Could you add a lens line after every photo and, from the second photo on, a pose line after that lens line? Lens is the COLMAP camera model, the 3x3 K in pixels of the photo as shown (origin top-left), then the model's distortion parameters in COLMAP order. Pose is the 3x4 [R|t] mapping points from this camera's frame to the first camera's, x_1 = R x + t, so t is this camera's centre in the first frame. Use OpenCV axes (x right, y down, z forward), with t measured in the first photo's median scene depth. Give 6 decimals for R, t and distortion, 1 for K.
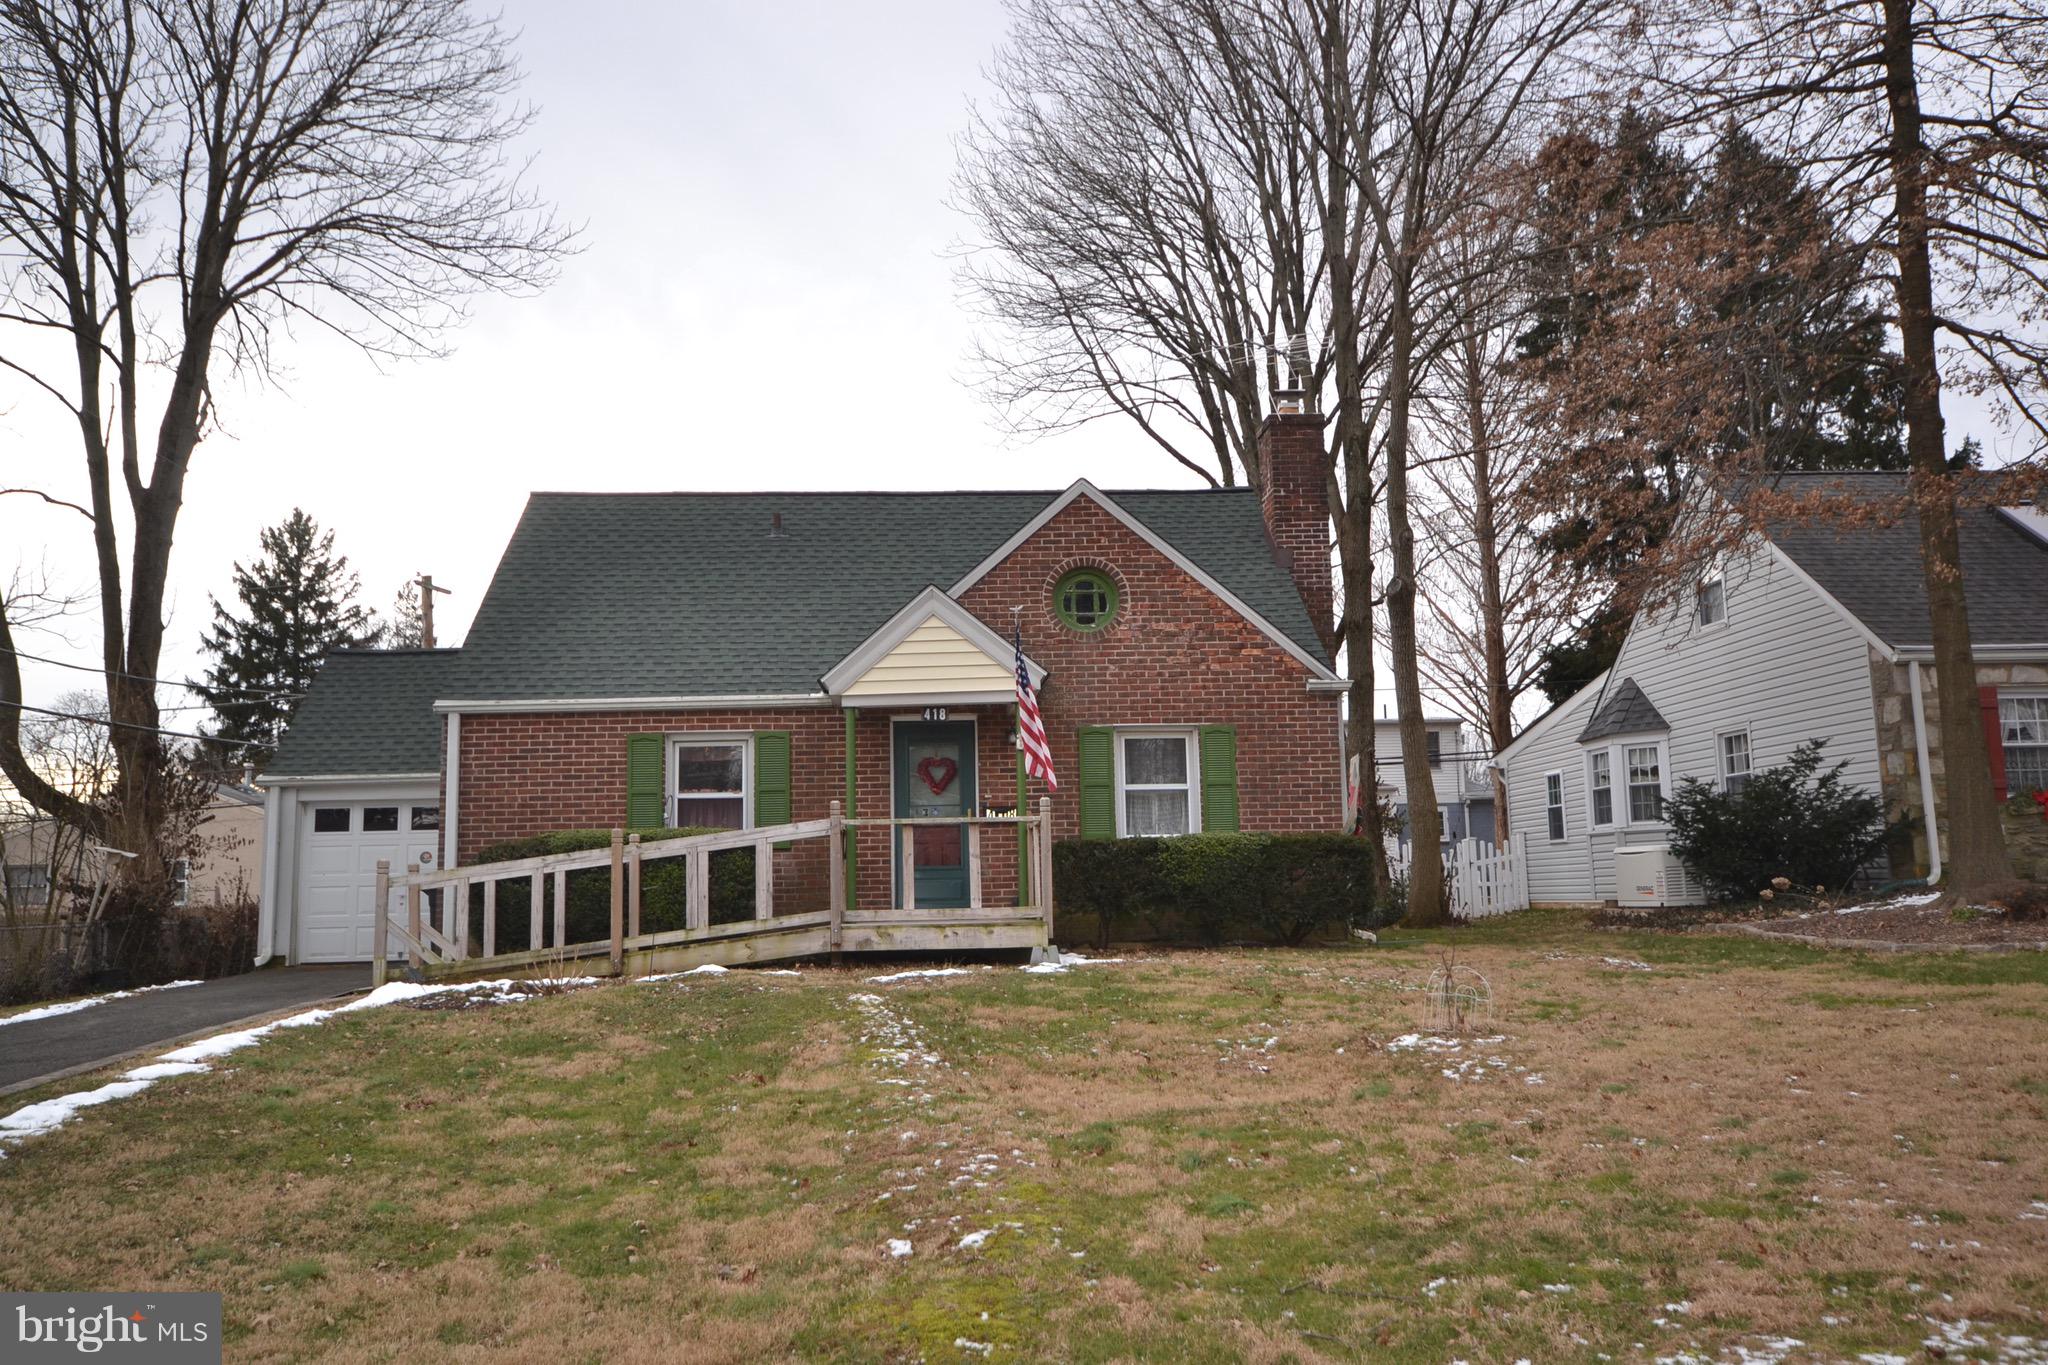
lens RADIAL K [[1574.6, 0, 1024.0], [0, 1574.6, 682.5], [0, 0, 1]] dist [0.033526, -0.000369]
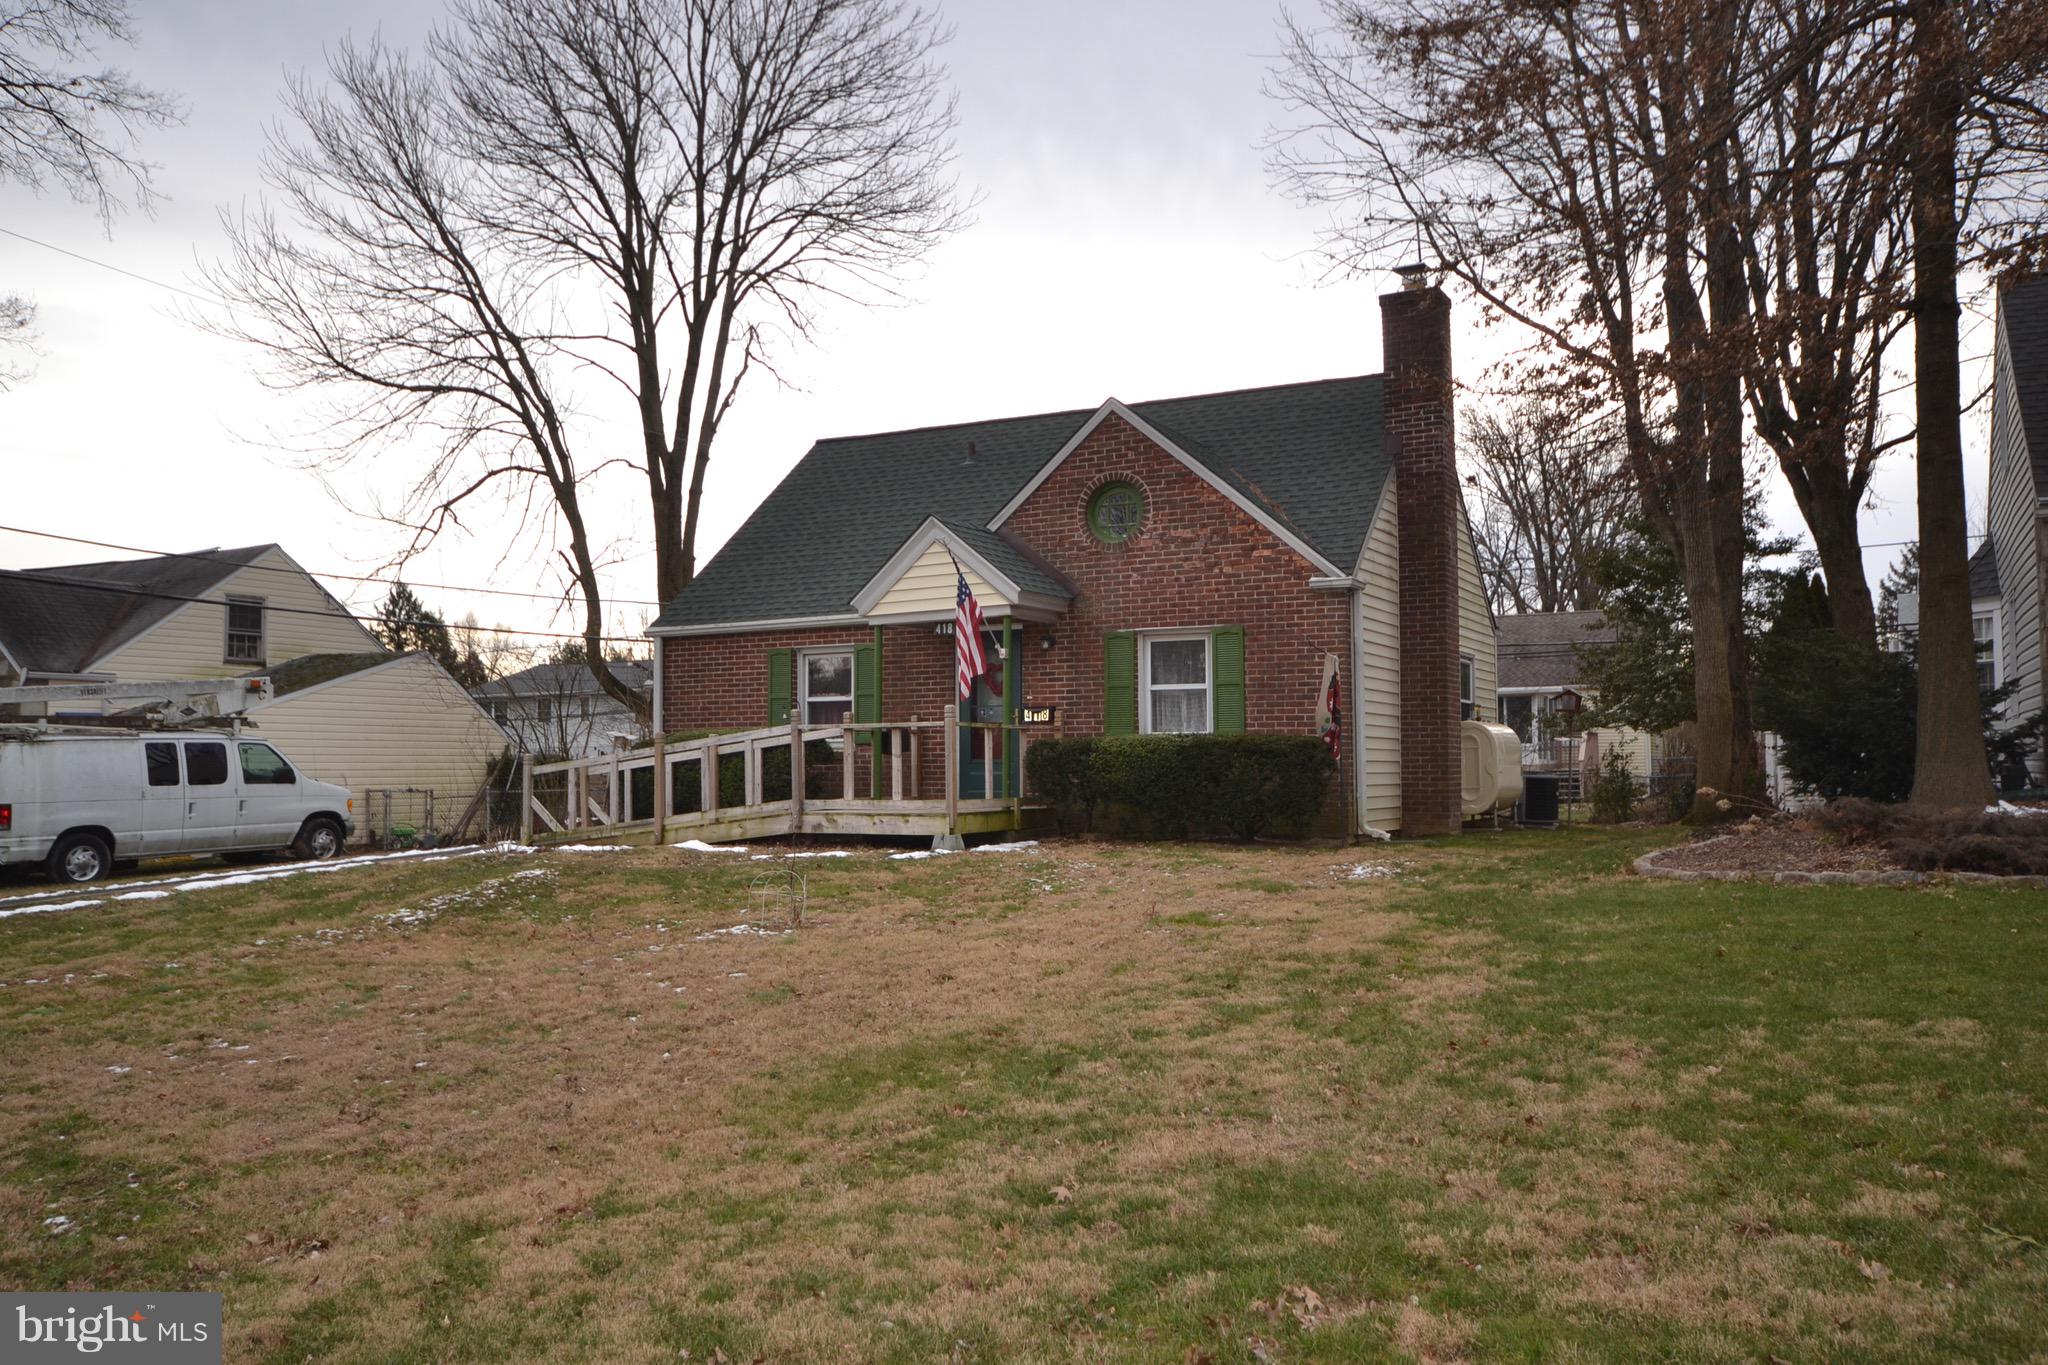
lens RADIAL K [[1574.6, 0, 1024.0], [0, 1574.6, 682.5], [0, 0, 1]] dist [0.033526, -0.000369]
pose [[0.864667, -0.013566, -0.502162, 0.529546], [0.056215, 0.995970, 0.069890, -0.016216], [0.499190, -0.088660, 0.861945, 0.043582]]
